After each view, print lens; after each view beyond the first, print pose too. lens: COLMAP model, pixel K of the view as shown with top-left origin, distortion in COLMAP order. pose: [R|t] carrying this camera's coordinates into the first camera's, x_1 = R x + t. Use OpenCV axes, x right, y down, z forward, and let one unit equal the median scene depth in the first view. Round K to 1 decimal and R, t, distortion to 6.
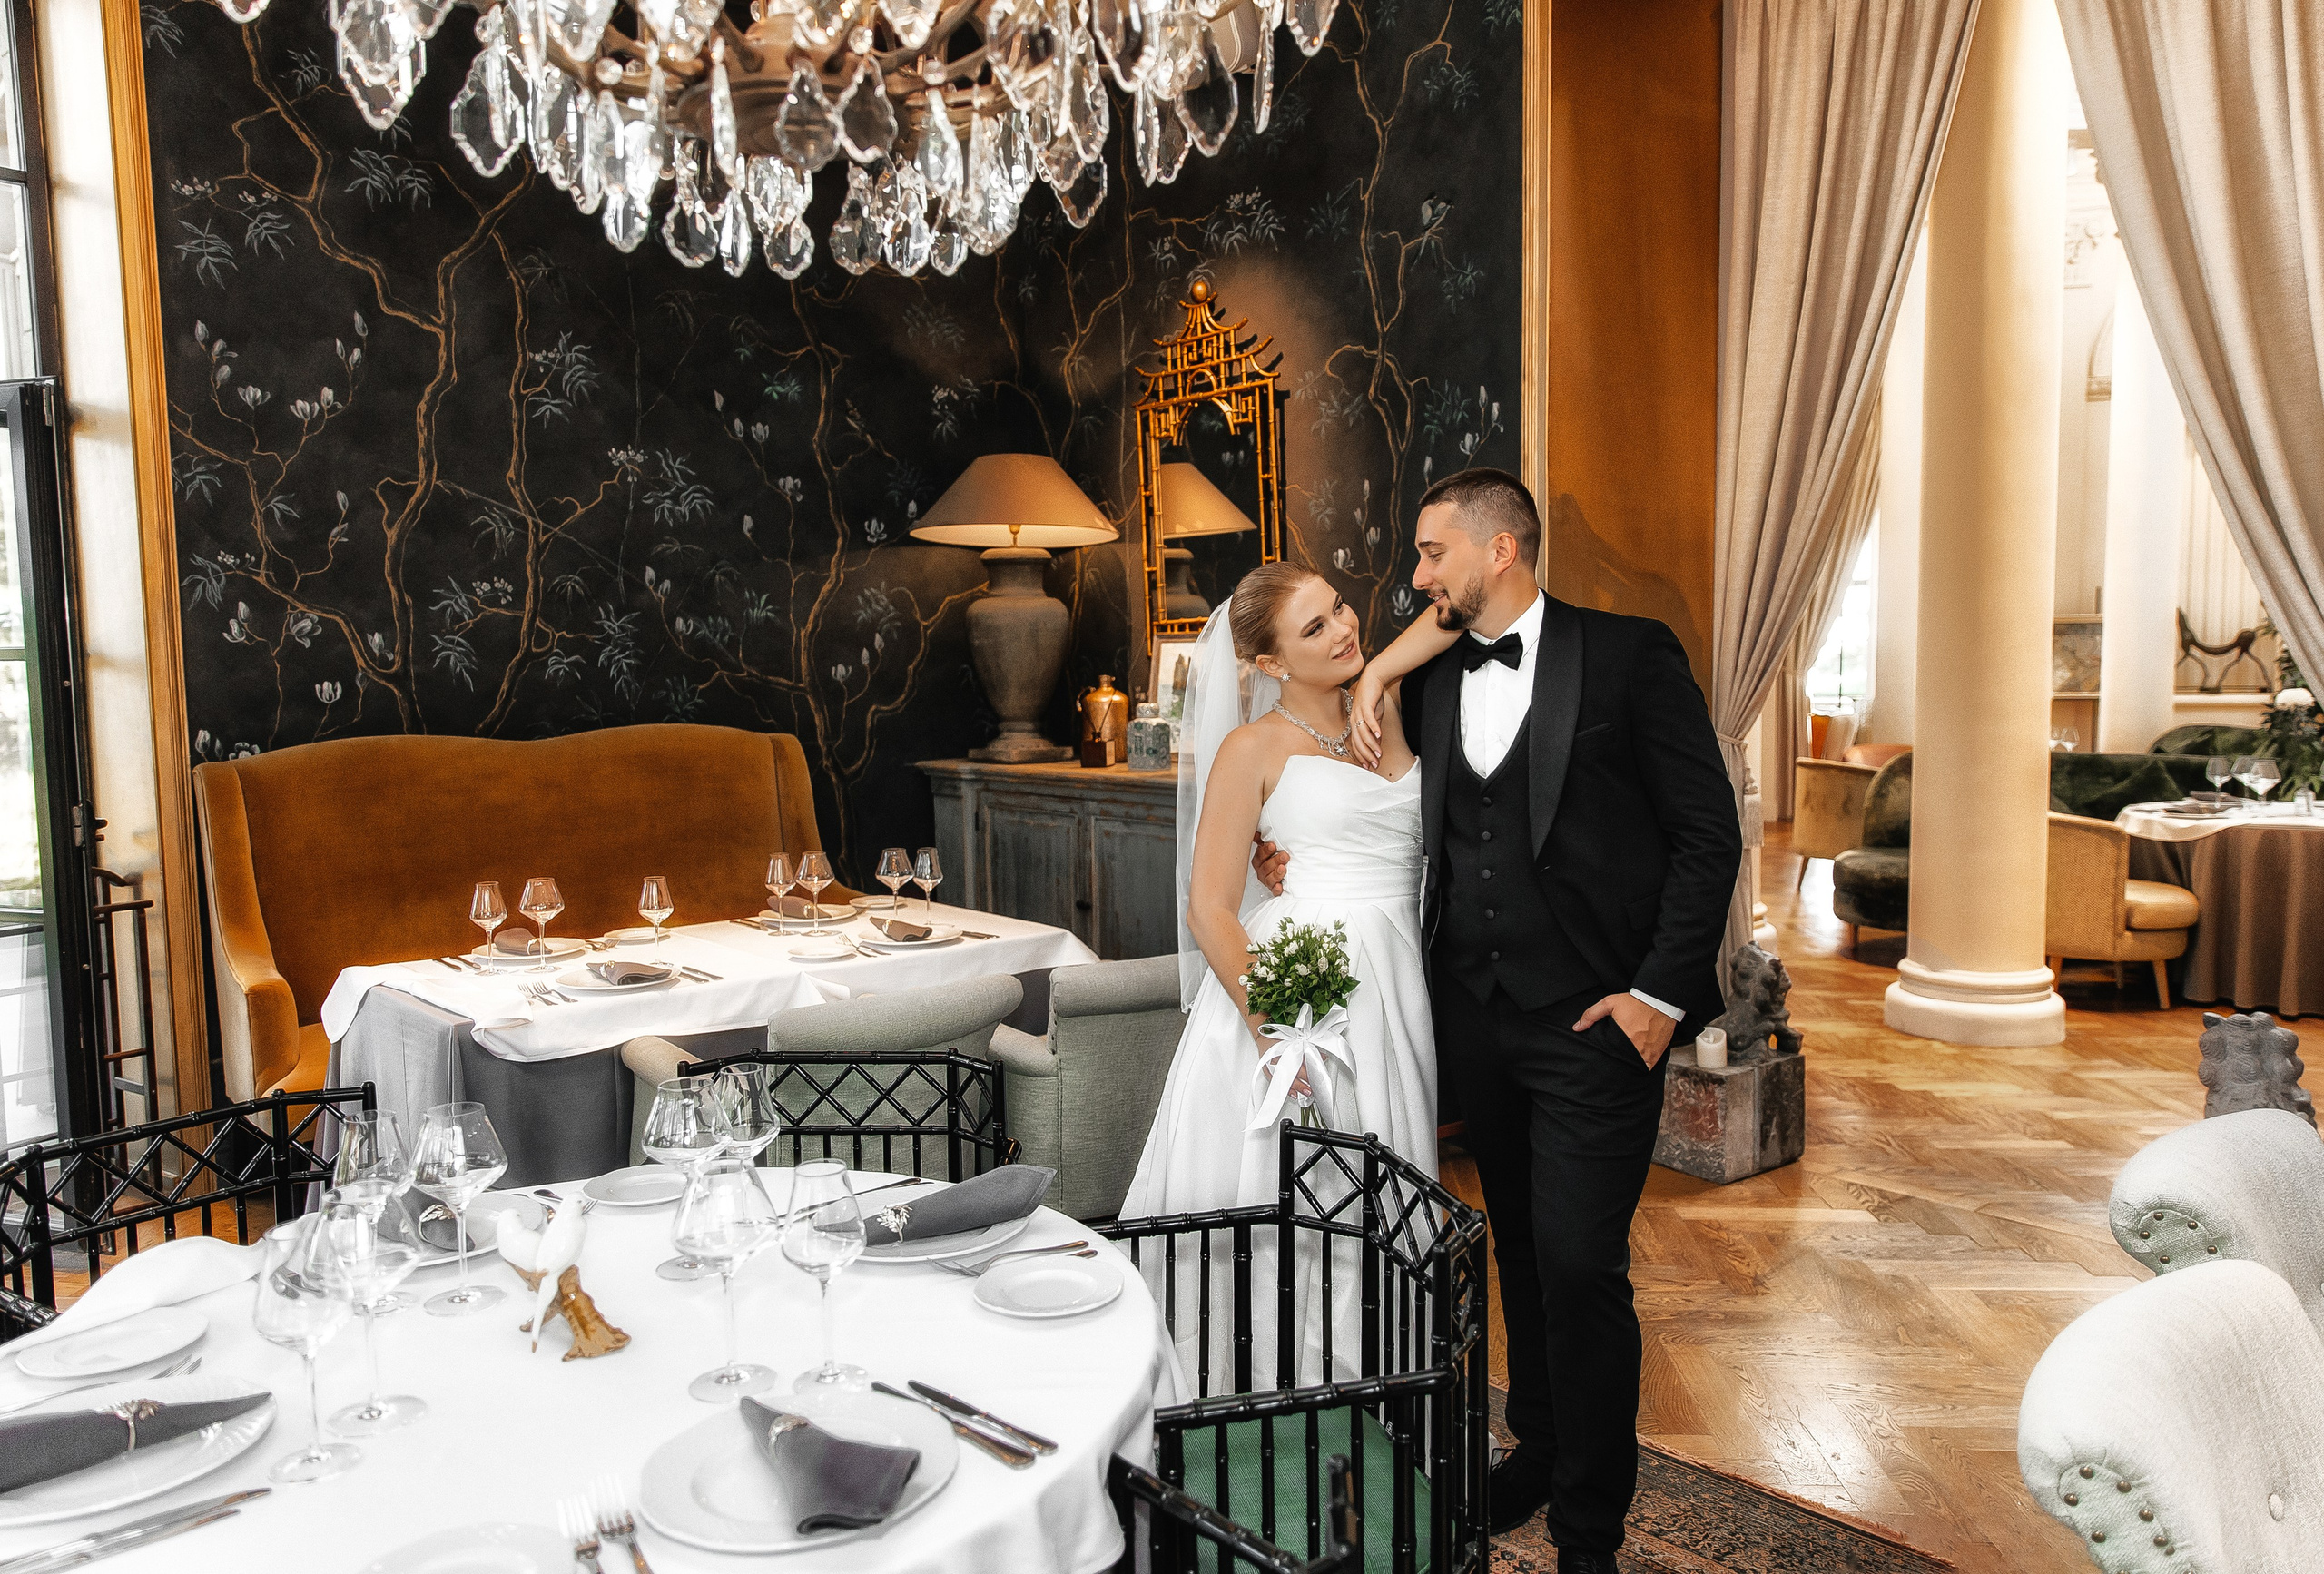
lens RADIAL K [[1651.8, 0, 1179.8], [0, 1651.8, 799.8], [0, 0, 1]] dist [0.012864, 0.005157]
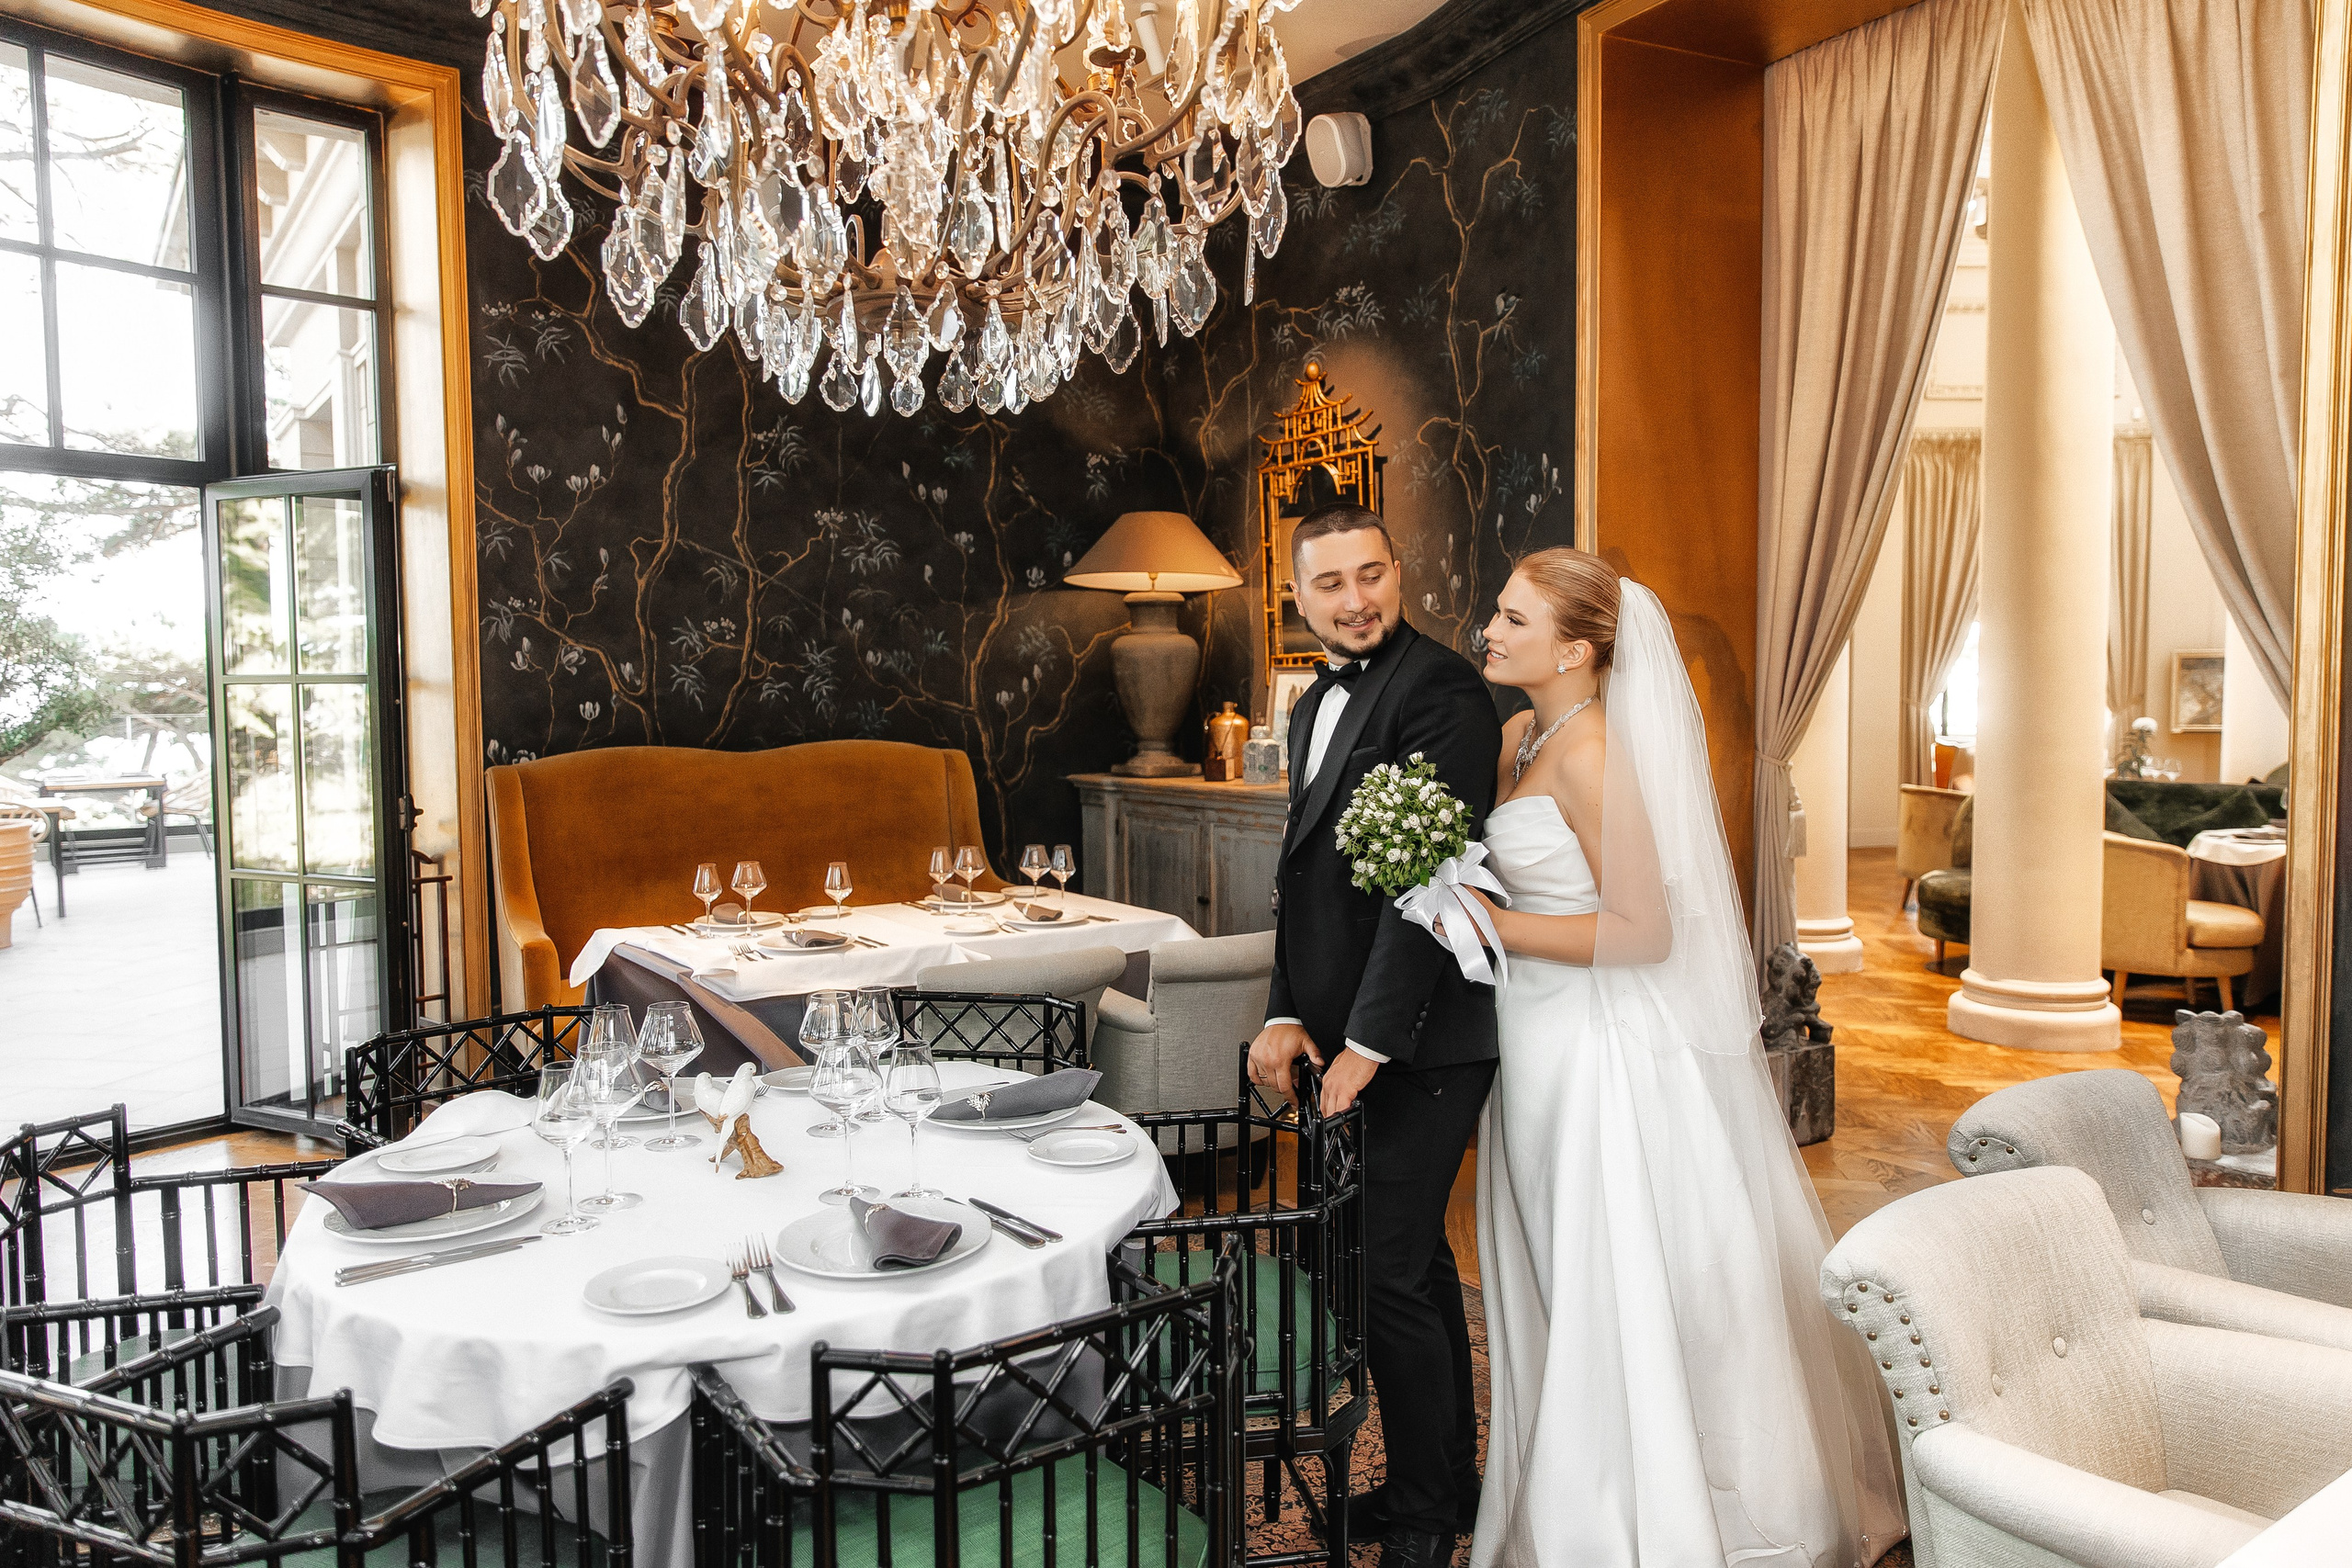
lens RADIAL K [[1562.3, 0, 1176.0], [0, 1562.3, 784.0], [0, 0, 1]] dist [0.020788, -0.006155]
pose [[0.993319, 0.013247, -0.114634, 0.055345], [-0.015916, 0.999622, -0.022397, 0.008824], [0.114294, 0.024071, 0.993155, -0.108568]]
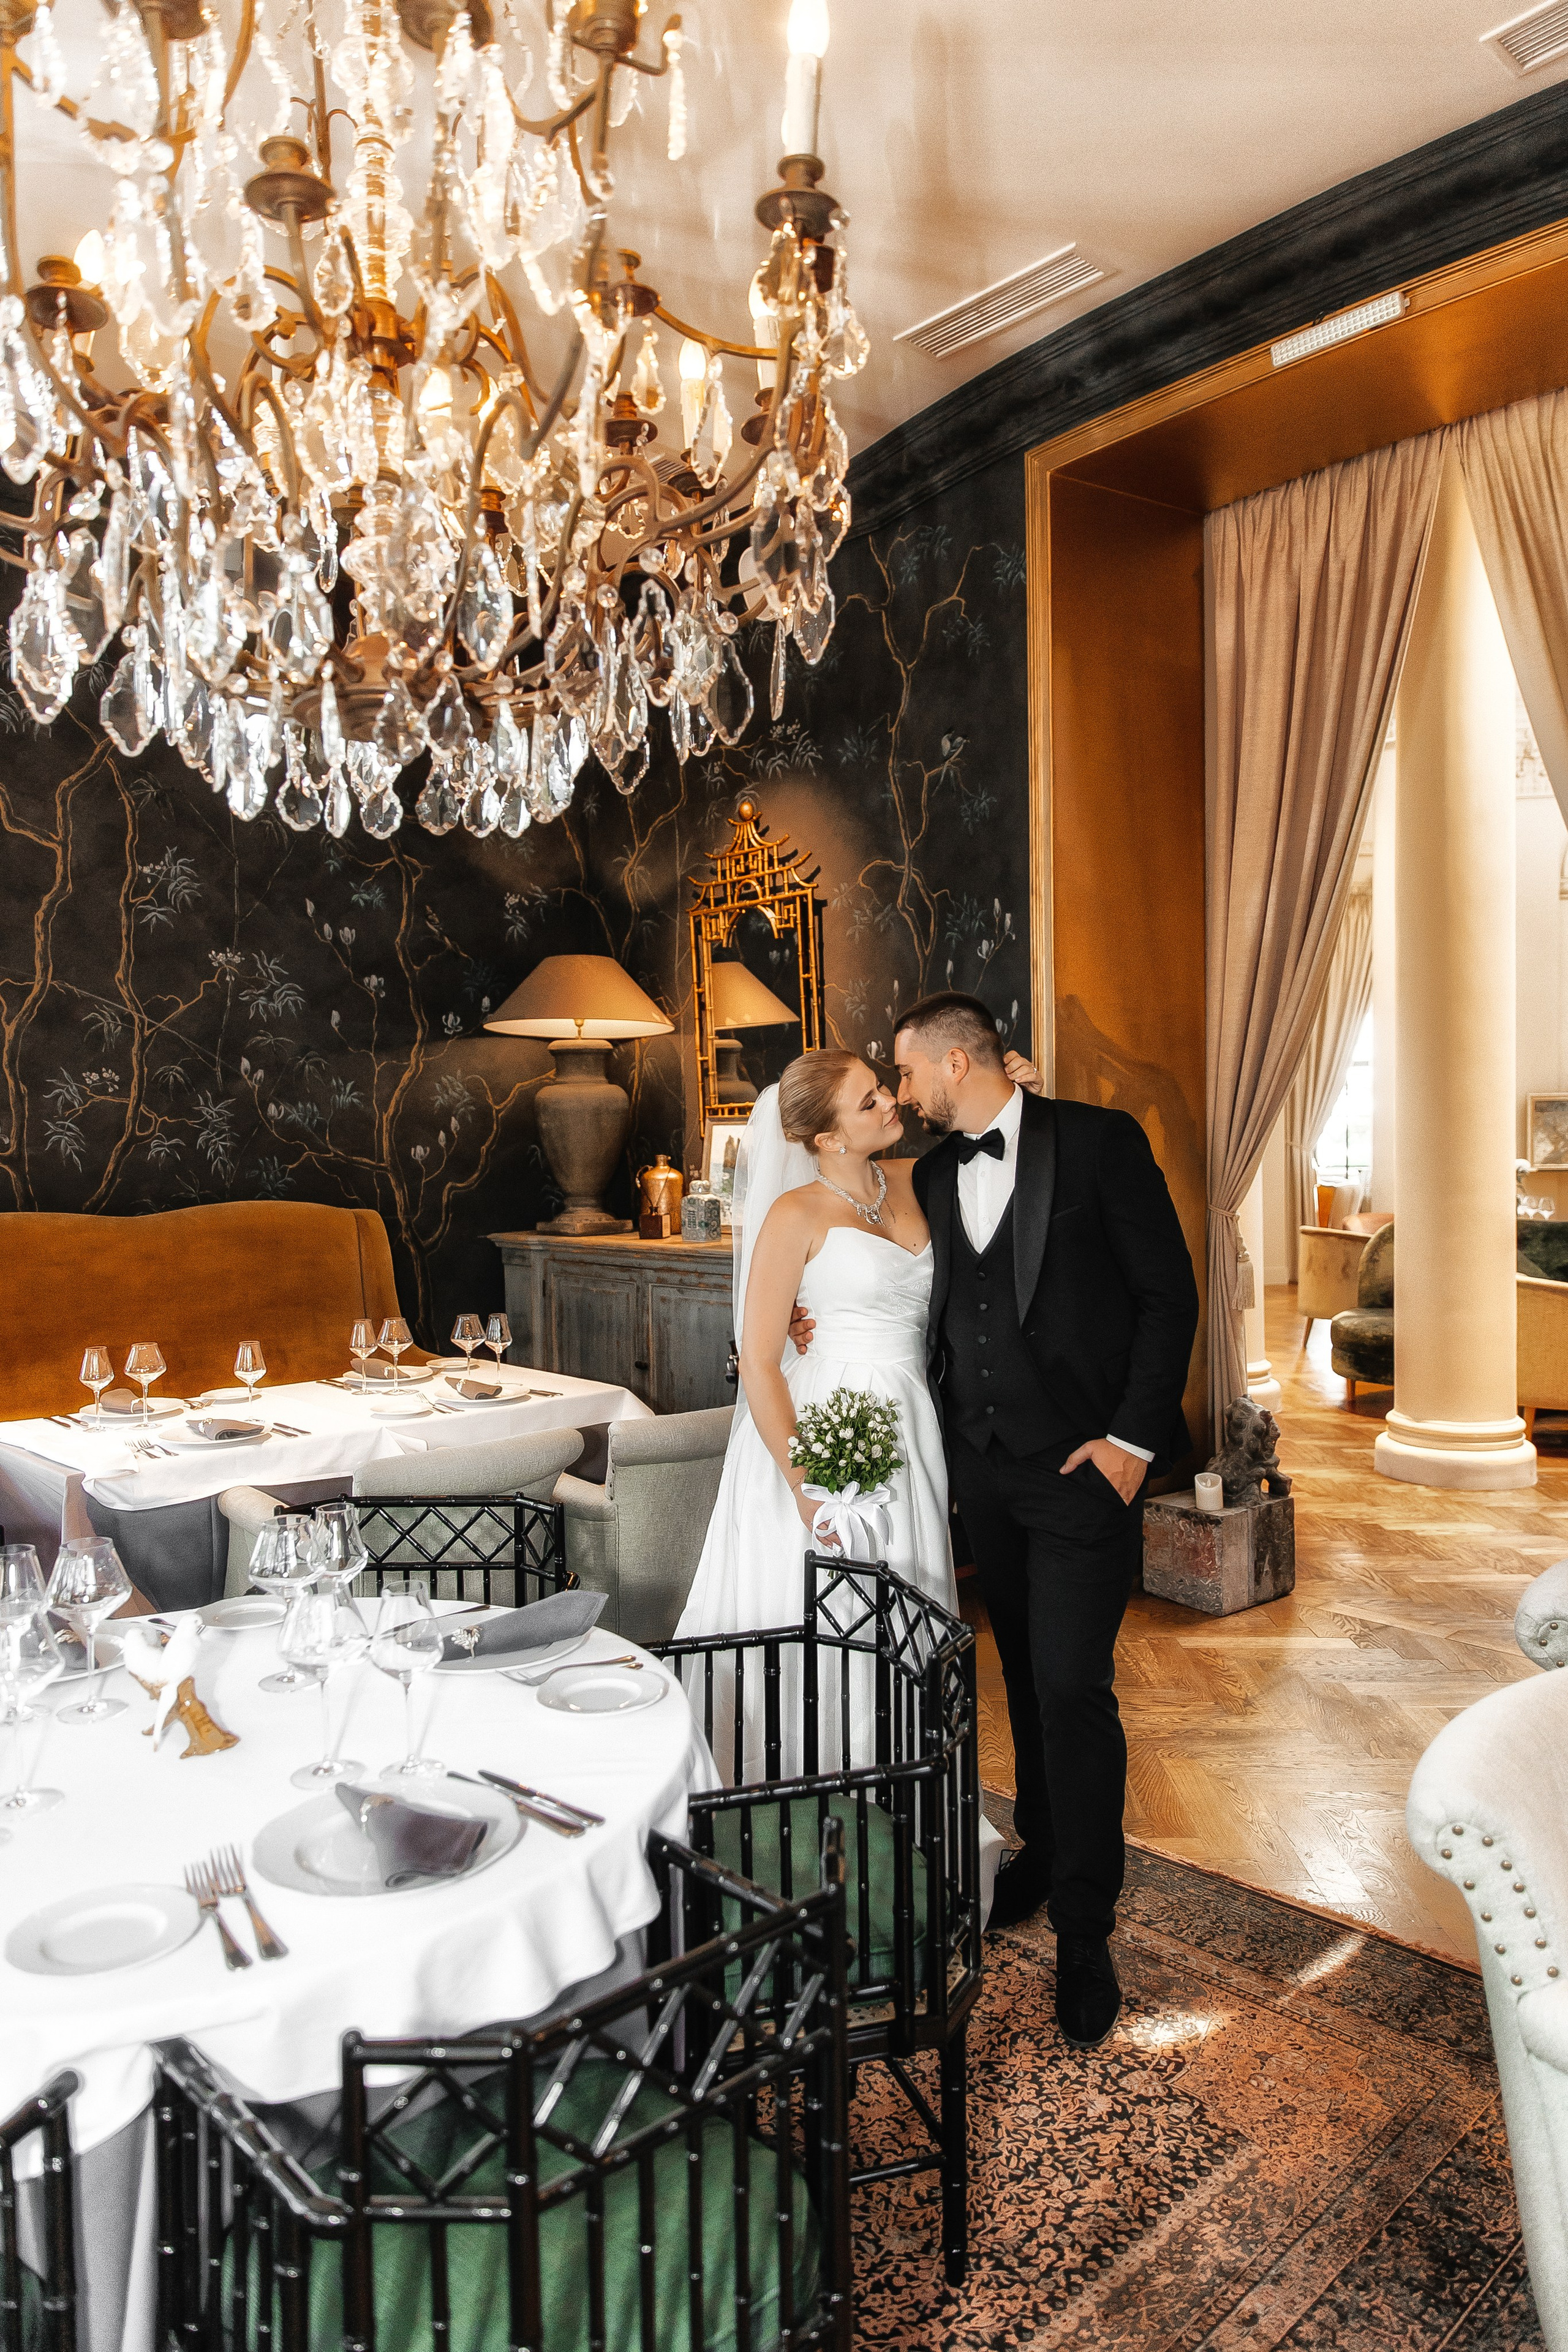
lens RADIAL K [[1562.4, 0, 774.4], [0, 1562.4, 1194.0], [0, 0, 1]] dist [0.020788, -0.006155]
pose [[0.999745, -0.003054, 0.022369, 0.007963], [0.004066, 0.998963, -0.045357, -0.002311], [-0.022208, 0.045436, 0.998720, -0.047252]]
